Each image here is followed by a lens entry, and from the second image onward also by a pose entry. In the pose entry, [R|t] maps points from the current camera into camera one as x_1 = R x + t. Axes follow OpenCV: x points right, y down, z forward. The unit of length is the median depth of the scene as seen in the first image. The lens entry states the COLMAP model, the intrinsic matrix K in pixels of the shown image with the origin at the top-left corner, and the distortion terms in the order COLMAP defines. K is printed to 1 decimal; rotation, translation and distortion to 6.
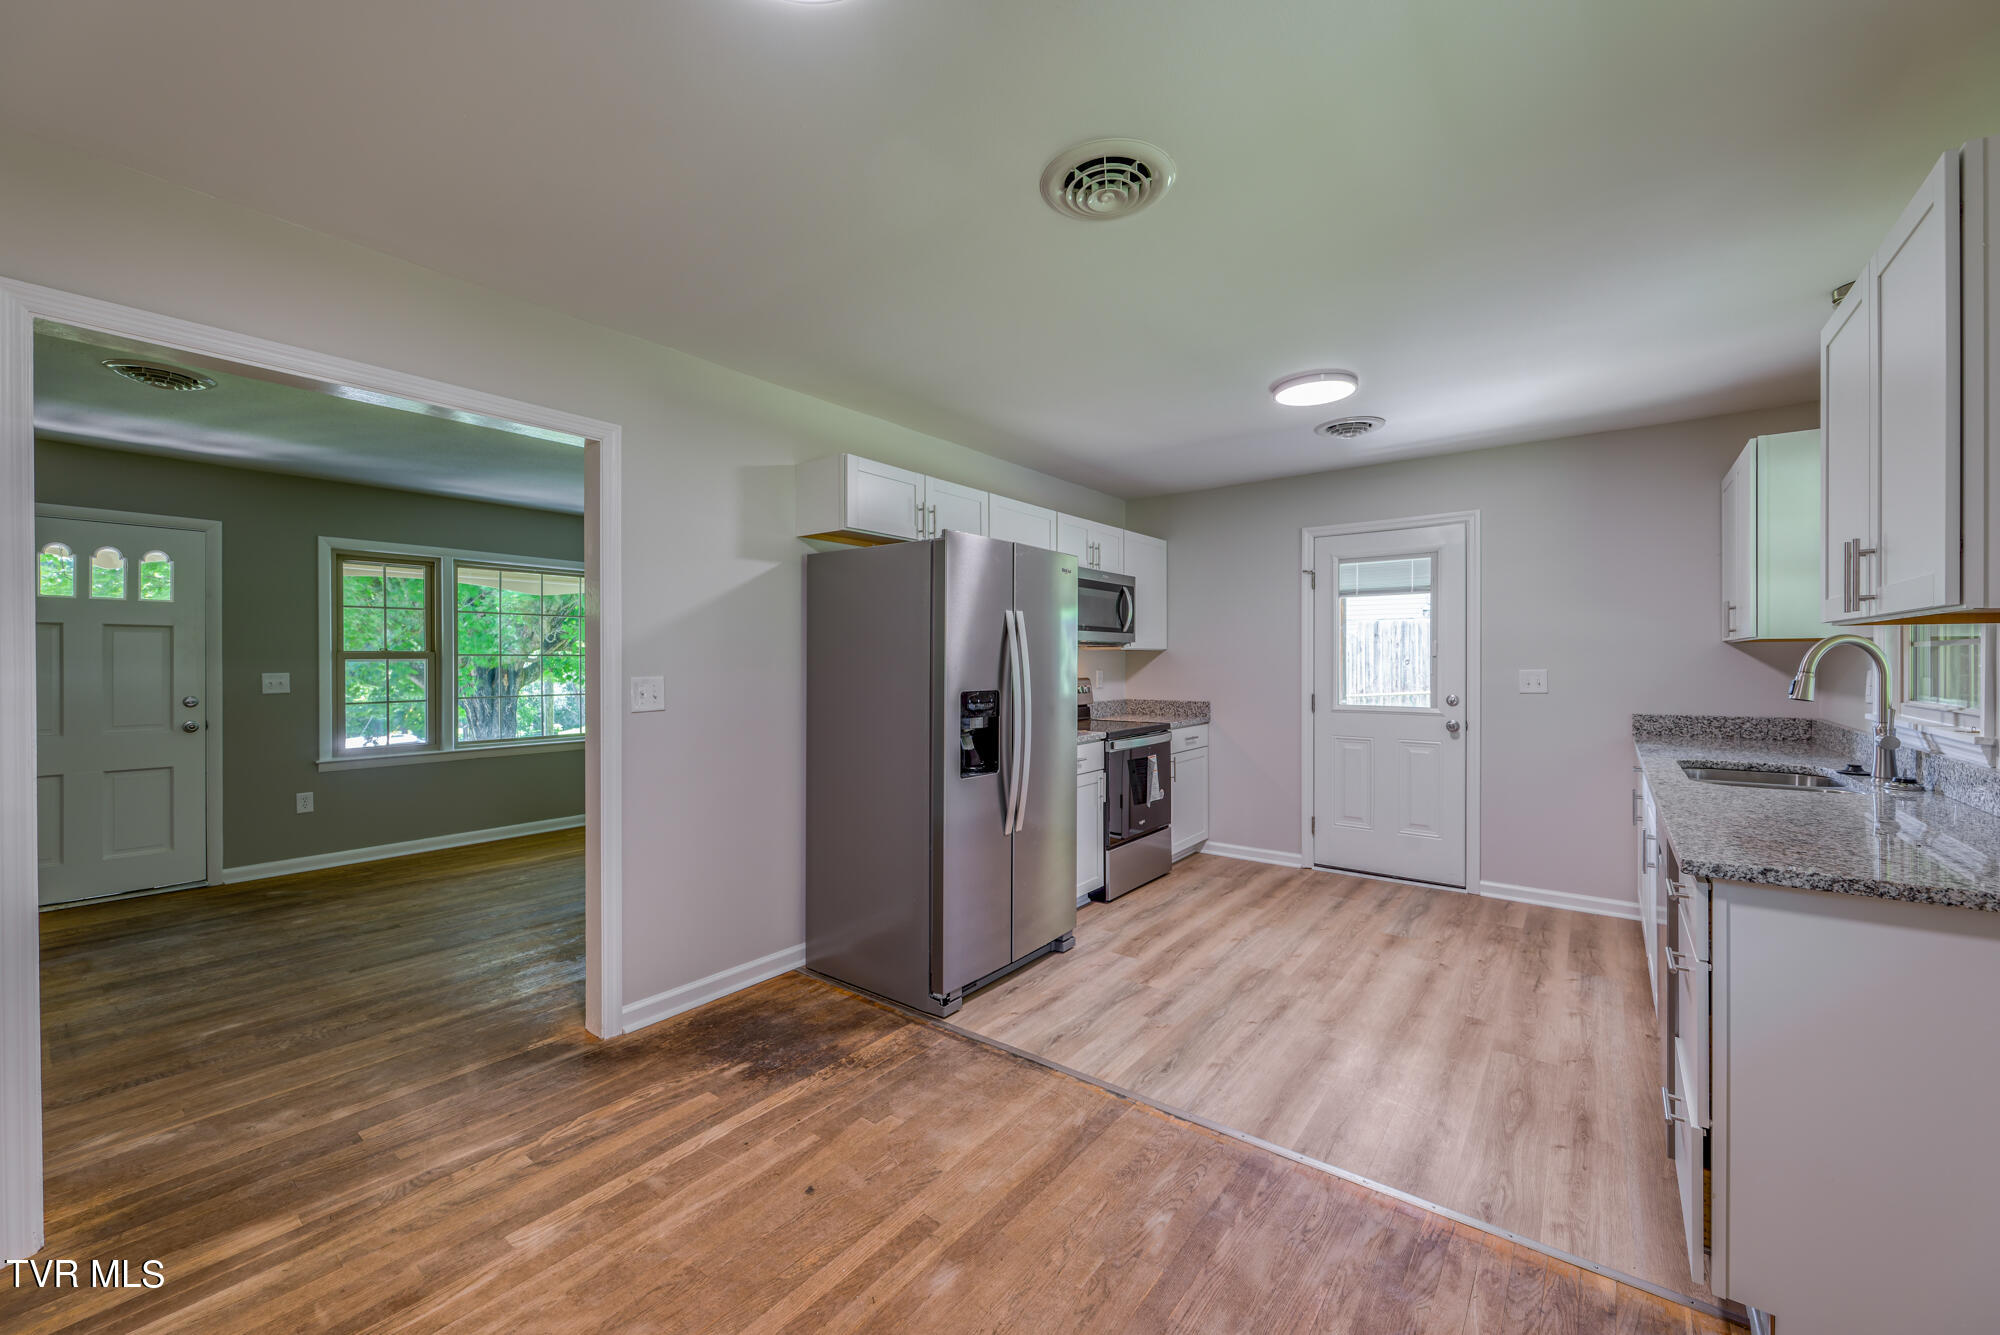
lens RADIAL K [[779.4, 0, 1002.2], [0, 779.4, 661.9], [0, 0, 1]] dist [-0.001392, -0.000870]
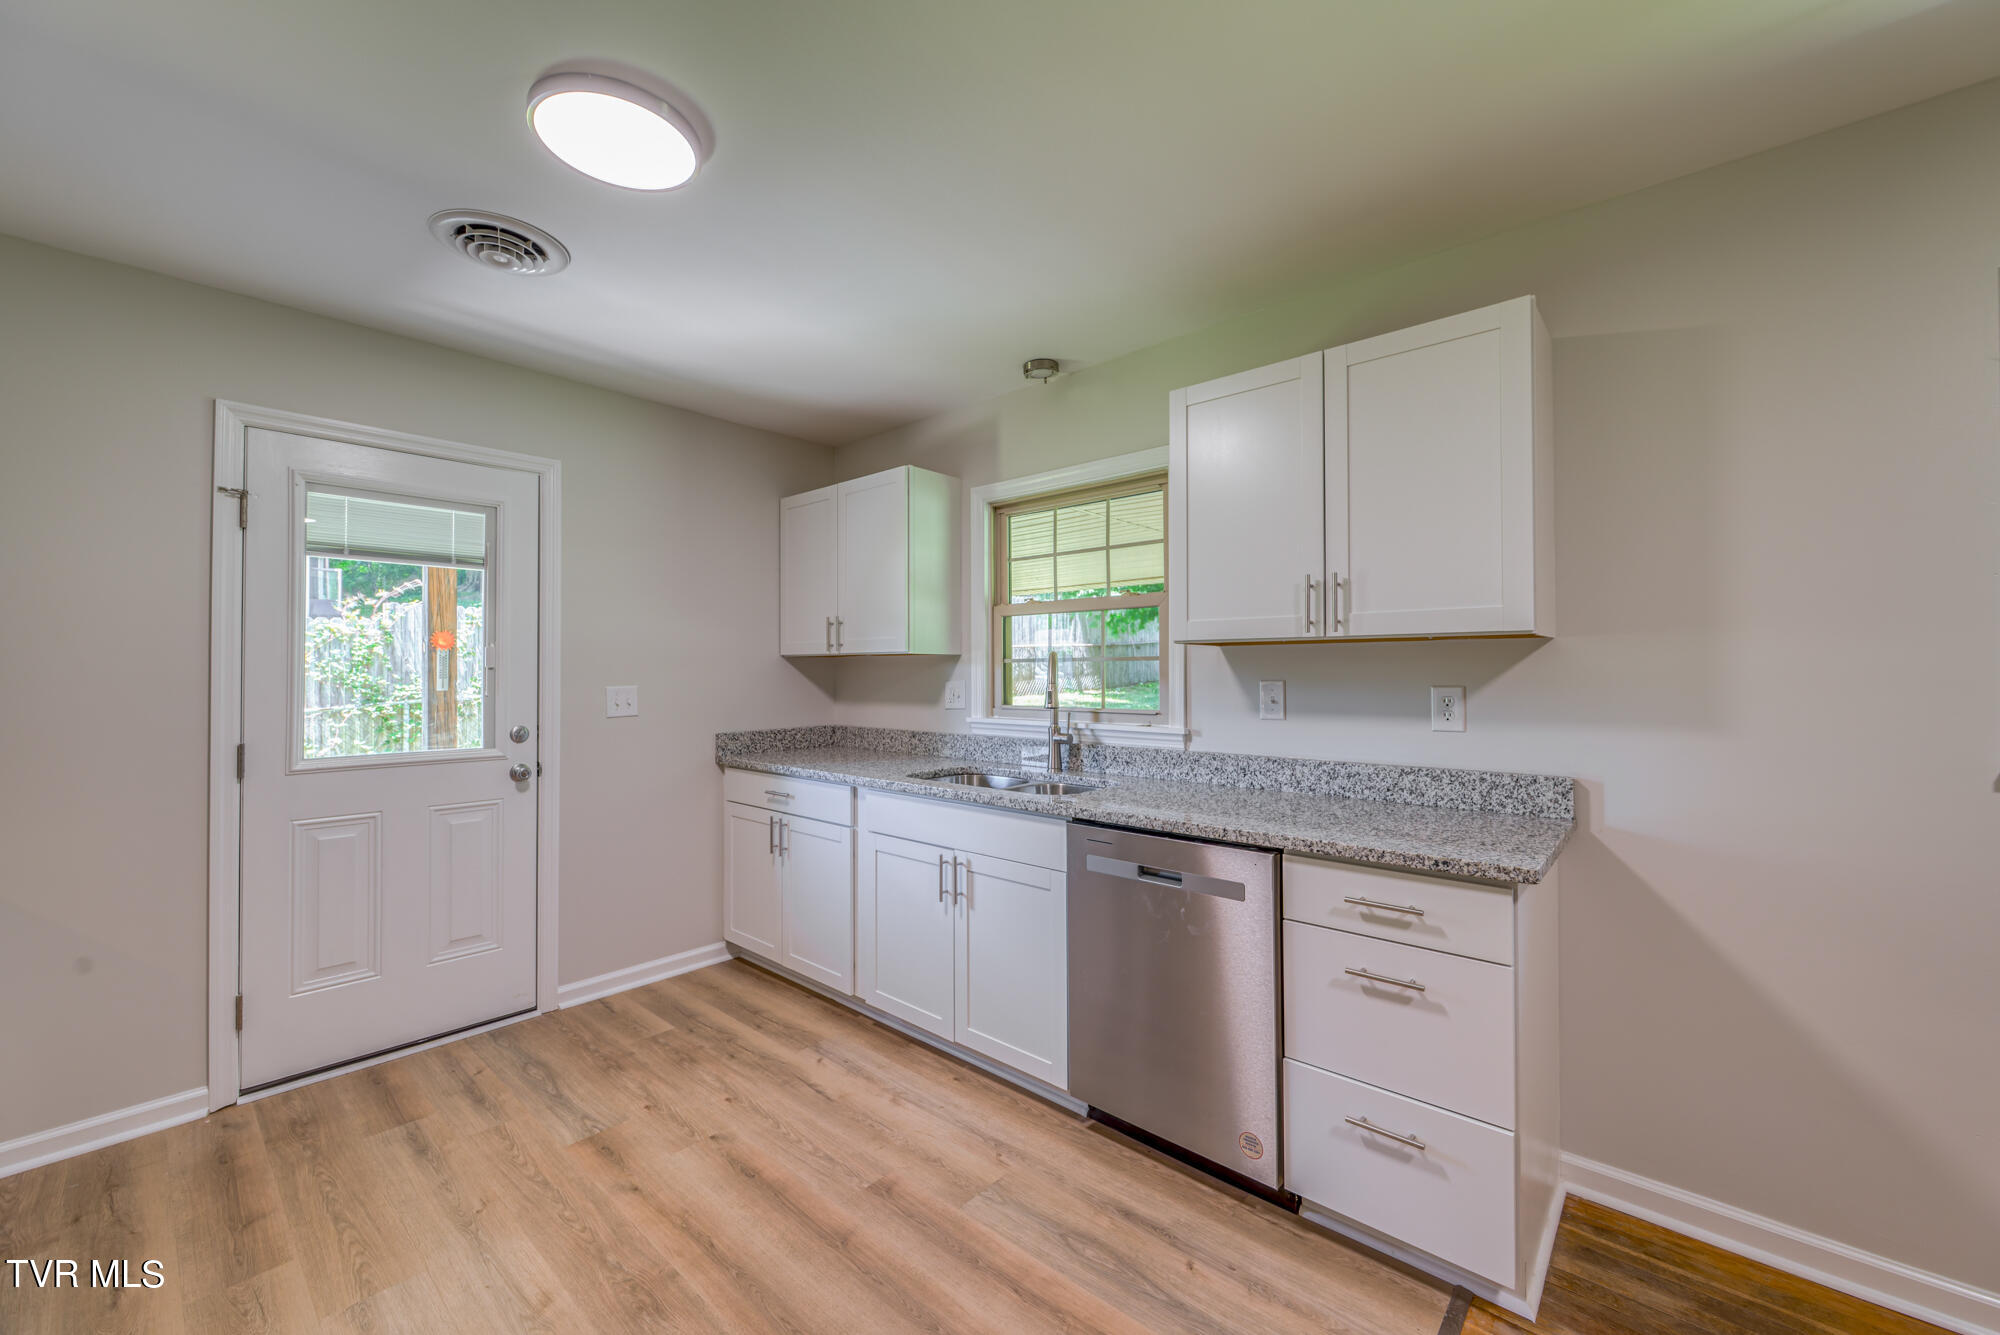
lens RADIAL K [[779.4, 0, 1002.2], [0, 779.4, 661.9], [0, 0, 1]] dist [-0.001392, -0.000870]
pose [[0.073010, 0.015021, 0.997218, -0.099159], [0.003620, 0.999876, -0.015326, -0.001343], [-0.997325, 0.004729, 0.072946, 0.896311]]
